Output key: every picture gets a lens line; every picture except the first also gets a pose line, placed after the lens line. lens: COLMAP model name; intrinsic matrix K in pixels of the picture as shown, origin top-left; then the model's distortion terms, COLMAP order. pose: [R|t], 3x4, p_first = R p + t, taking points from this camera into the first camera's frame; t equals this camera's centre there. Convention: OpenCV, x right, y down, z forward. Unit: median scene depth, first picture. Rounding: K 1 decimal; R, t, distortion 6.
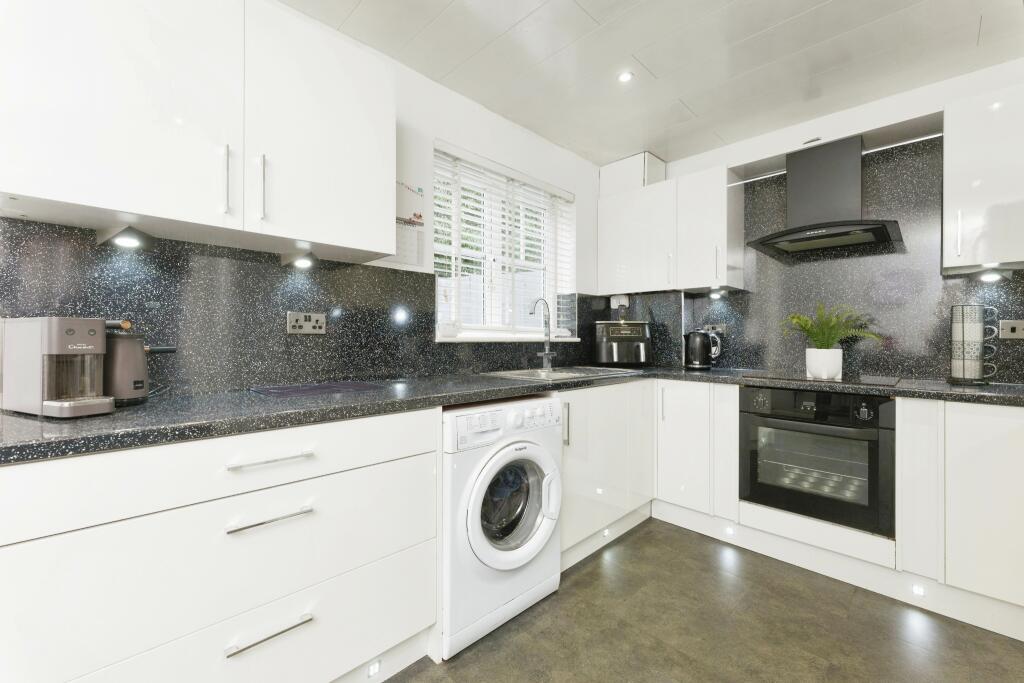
lens RADIAL K [[414.7, 0, 511.3], [0, 414.7, 338.2], [0, 0, 1]] dist [-0.000579, -0.000056]
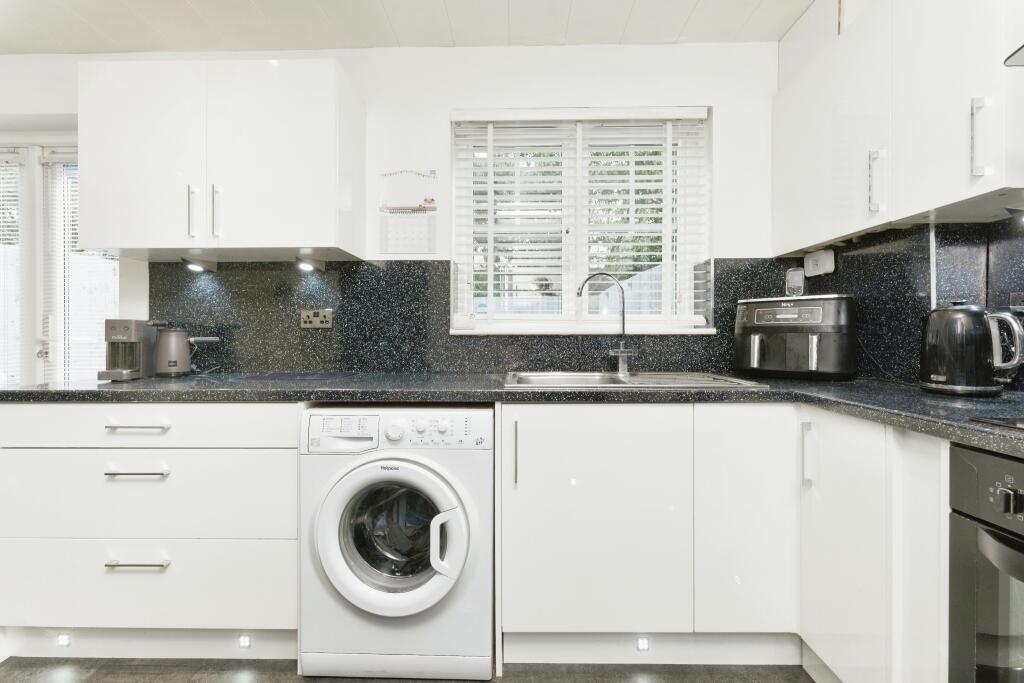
lens RADIAL K [[416.1, 0, 508.4], [0, 416.1, 336.5], [0, 0, 1]] dist [-0.000754, -0.000106]
pose [[0.702167, -0.004805, -0.711997, 0.625968], [0.007259, 0.999974, 0.000409, 0.014788], [0.711976, -0.005456, 0.702183, 0.510618]]
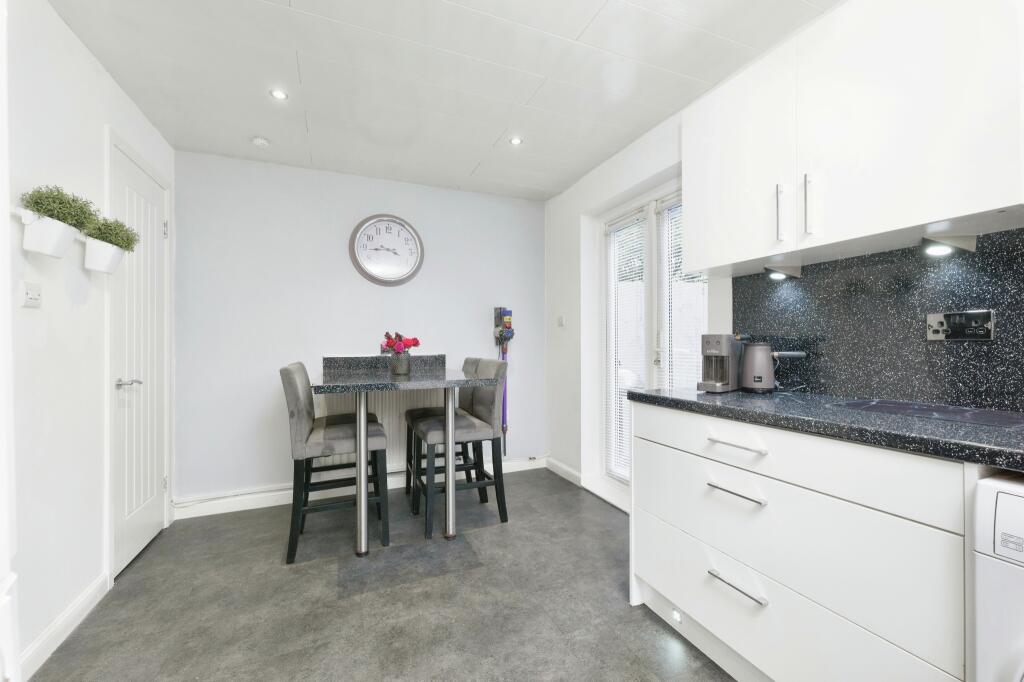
lens RADIAL K [[414.7, 0, 511.3], [0, 414.7, 337.7], [0, 0, 1]] dist [-0.000579, -0.000056]
pose [[-0.373233, -0.019752, -0.927527, 0.458061], [0.001998, 0.999754, -0.022094, 0.000410], [0.927736, -0.010099, -0.373101, 0.471293]]
